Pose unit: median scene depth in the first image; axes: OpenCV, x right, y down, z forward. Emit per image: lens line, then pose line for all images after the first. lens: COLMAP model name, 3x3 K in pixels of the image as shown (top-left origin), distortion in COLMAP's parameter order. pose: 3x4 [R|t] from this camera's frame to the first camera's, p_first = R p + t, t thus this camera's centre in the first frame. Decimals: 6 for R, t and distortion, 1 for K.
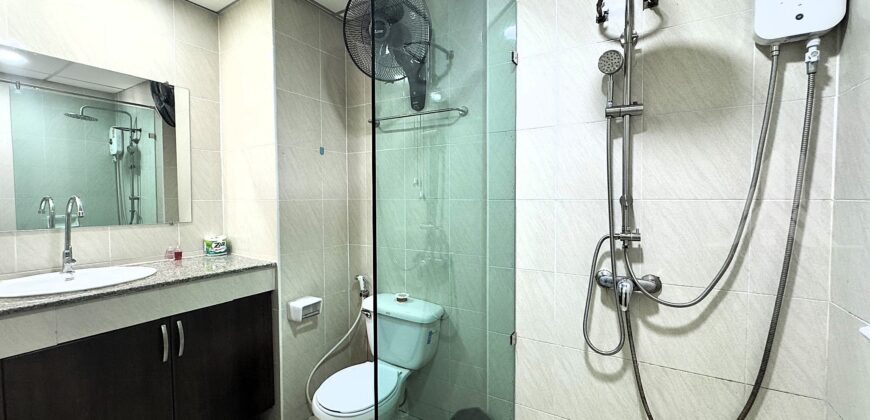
lens RADIAL K [[346.8, 0, 435.0], [0, 346.8, 210.0], [0, 0, 1]] dist [-0.002256, 0.000288]
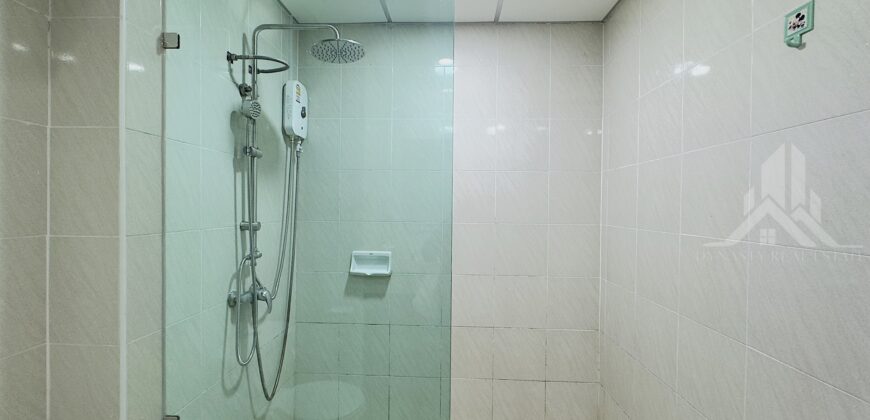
lens RADIAL K [[346.8, 0, 435.0], [0, 346.8, 210.0], [0, 0, 1]] dist [-0.002256, 0.000288]
pose [[-0.484649, -0.010625, 0.874644, -0.769220], [0.023464, 0.999408, 0.025142, -0.093942], [-0.874394, 0.032708, -0.484113, 0.973828]]
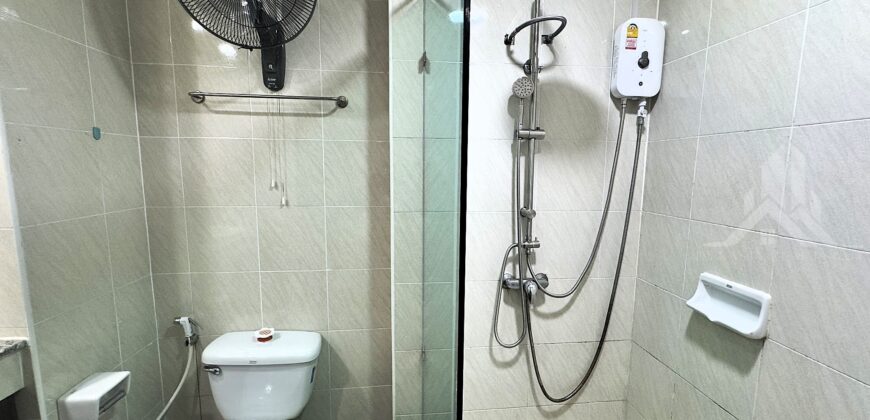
lens RADIAL K [[346.8, 0, 435.0], [0, 346.8, 210.0], [0, 0, 1]] dist [-0.002256, 0.000288]
pose [[0.799202, -0.061891, 0.597867, -0.359156], [0.011707, 0.996099, 0.087466, -0.134702], [-0.600948, -0.062904, 0.796809, 0.260383]]
